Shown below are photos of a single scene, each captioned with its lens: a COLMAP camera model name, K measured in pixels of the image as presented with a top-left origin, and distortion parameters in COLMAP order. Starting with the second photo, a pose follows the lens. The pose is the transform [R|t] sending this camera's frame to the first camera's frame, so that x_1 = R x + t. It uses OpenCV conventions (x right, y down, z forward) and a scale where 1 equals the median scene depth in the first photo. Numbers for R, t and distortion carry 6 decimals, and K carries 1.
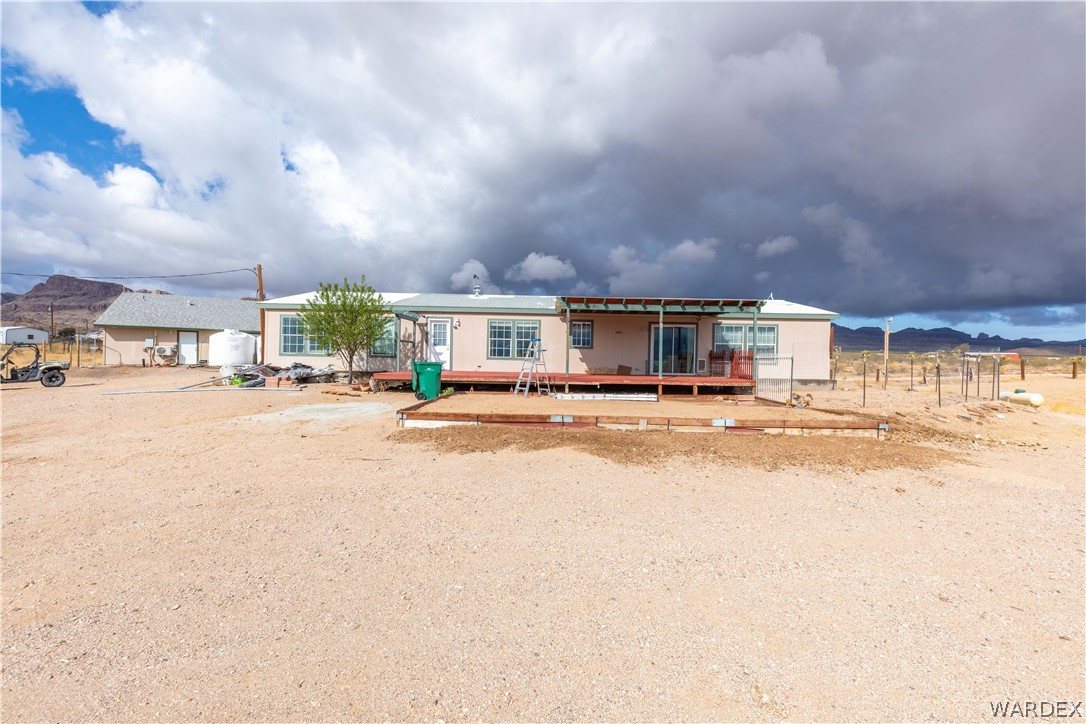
lens RADIAL K [[489.5, 0, 551.0], [0, 489.5, 355.2], [0, 0, 1]] dist [0.003431, -0.000186]
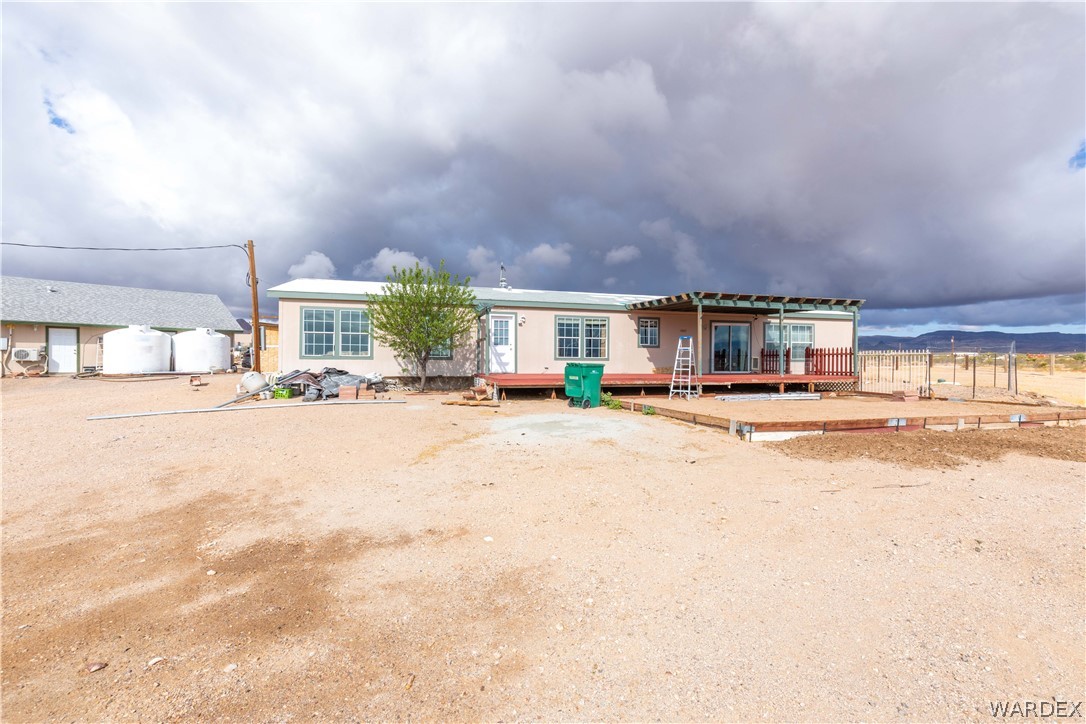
lens RADIAL K [[486.3, 0, 543.0], [0, 486.3, 362.0], [0, 0, 1]] dist [0.025120, -0.011674]
pose [[0.956114, -0.014343, 0.292644, -0.285237], [0.010570, 0.999839, 0.014471, -0.000832], [-0.292804, -0.010743, 0.956112, 0.103796]]
